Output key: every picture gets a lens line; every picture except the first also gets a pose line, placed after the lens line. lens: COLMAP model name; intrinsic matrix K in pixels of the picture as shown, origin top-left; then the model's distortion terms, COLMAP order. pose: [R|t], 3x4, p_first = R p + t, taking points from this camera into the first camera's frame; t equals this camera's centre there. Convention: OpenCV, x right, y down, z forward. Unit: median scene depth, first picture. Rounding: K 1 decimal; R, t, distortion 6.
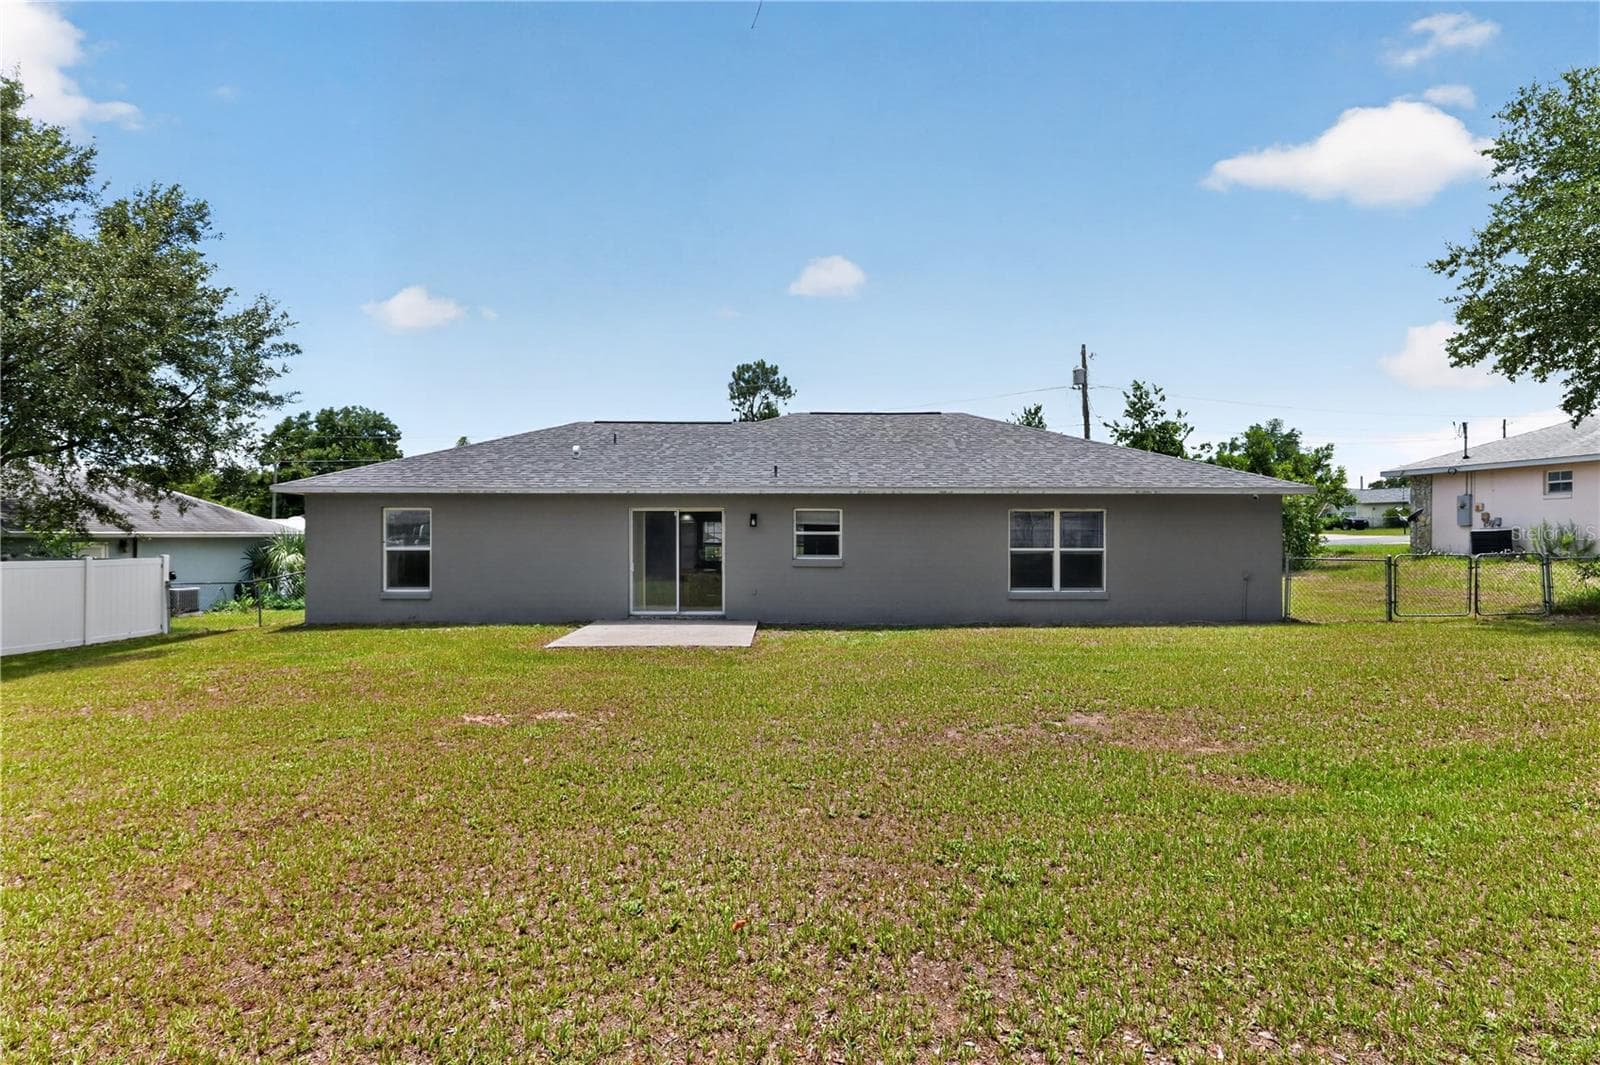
lens RADIAL K [[786.5, 0, 804.9], [0, 786.5, 536.1], [0, 0, 1]] dist [0.013781, 0.000210]
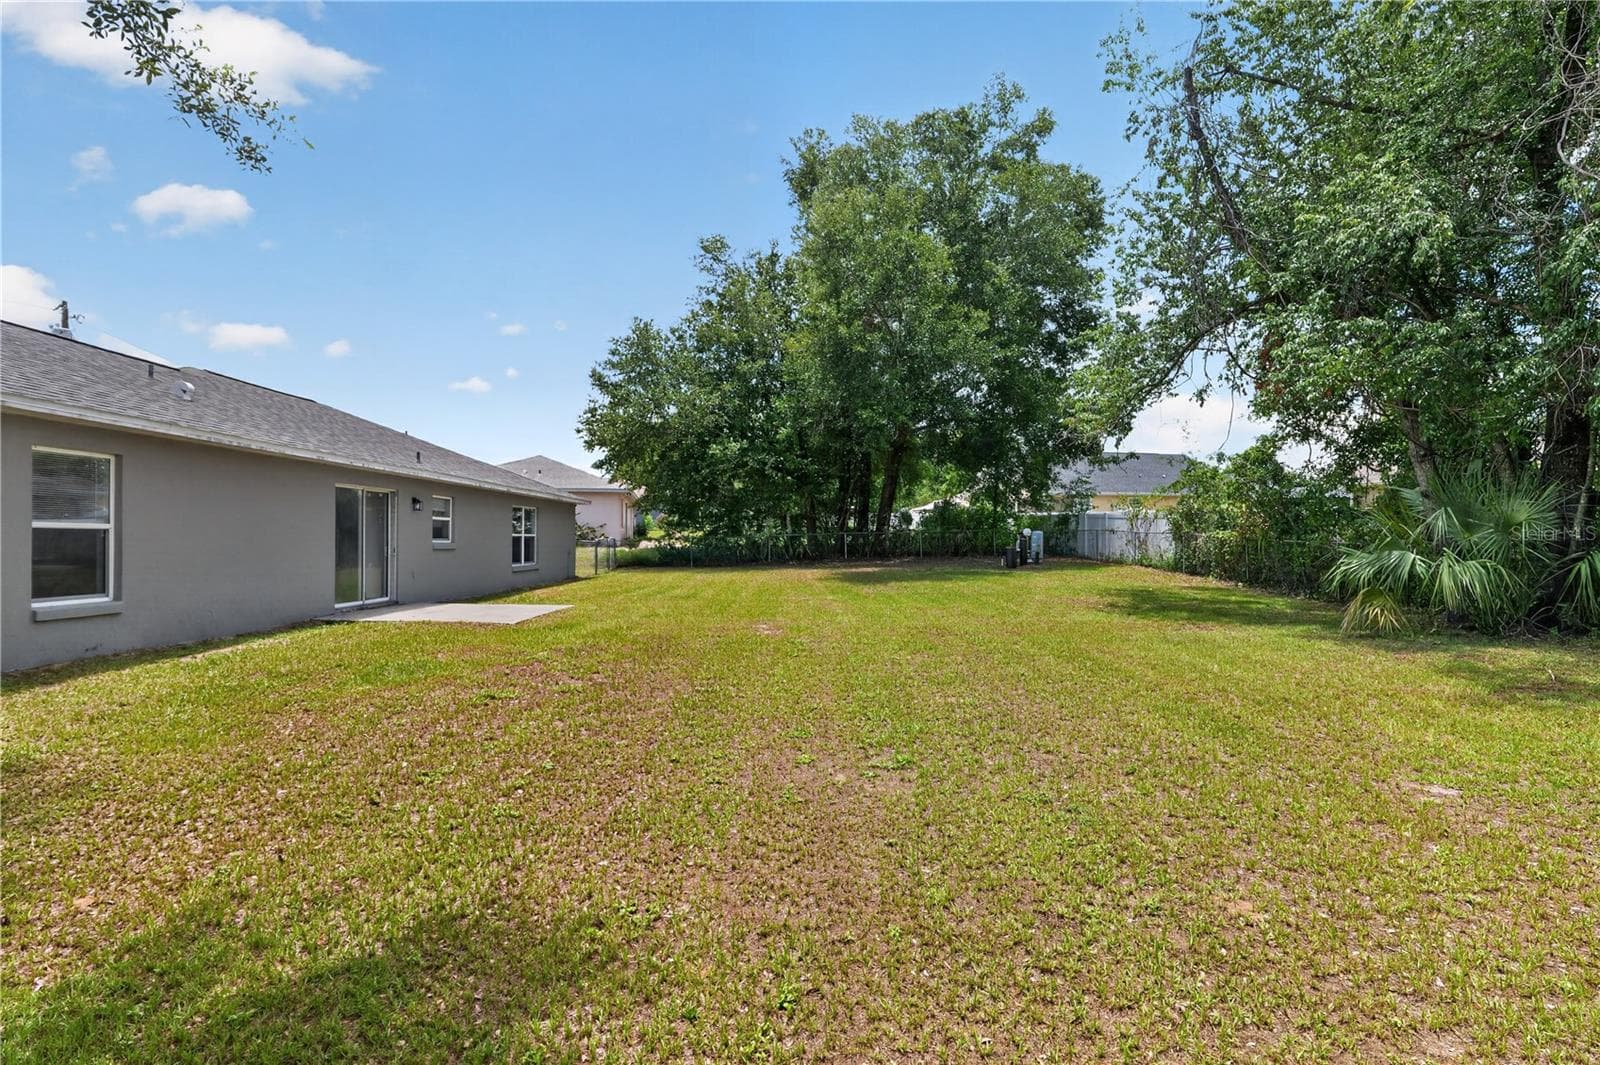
lens RADIAL K [[749.3, 0, 797.6], [0, 749.3, 542.0], [0, 0, 1]] dist [0.001729, 0.000050]
pose [[0.012987, -0.002020, 0.999914, -1.011182], [0.000008, 0.999998, 0.002021, 0.026127], [-0.999916, -0.000018, 0.012987, 0.487467]]
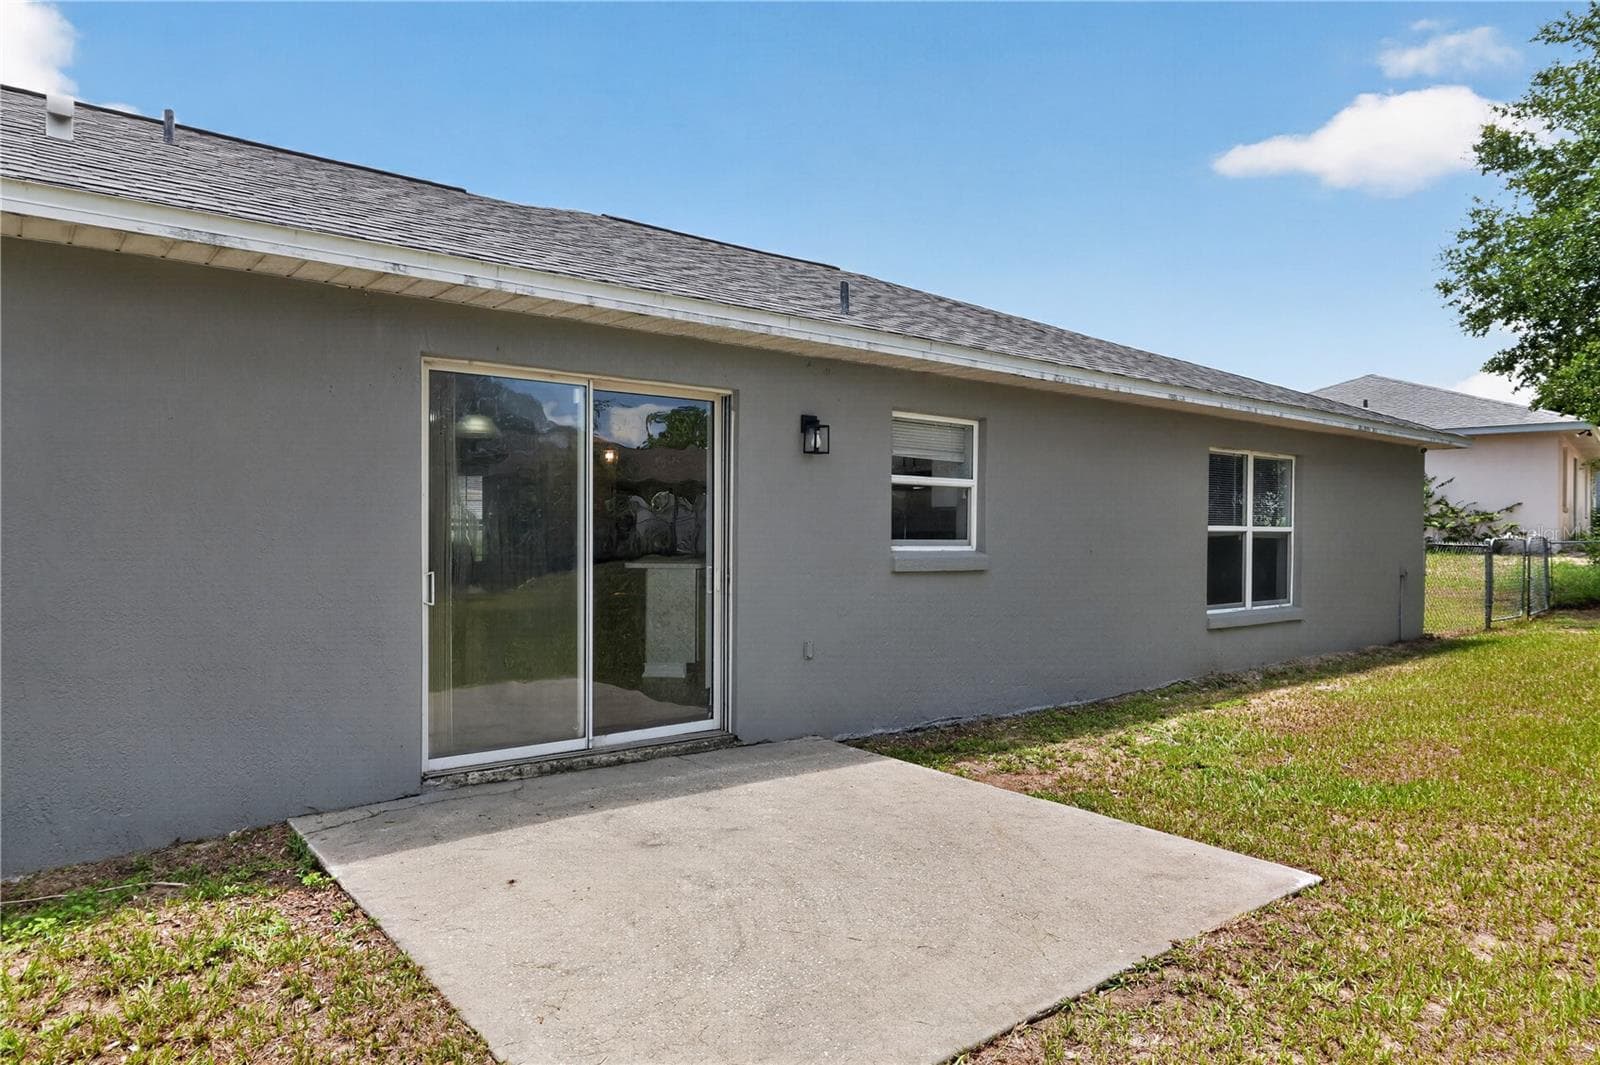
lens RADIAL K [[974.8, 0, 800.0], [0, 974.8, 532.5], [0, 0, 1]] dist [0.004193, -0.001101]
pose [[0.784191, 0.004841, 0.620500, -0.318674], [-0.006542, 0.999978, 0.000467, 0.020551], [-0.620485, -0.004426, 0.784206, 0.670735]]
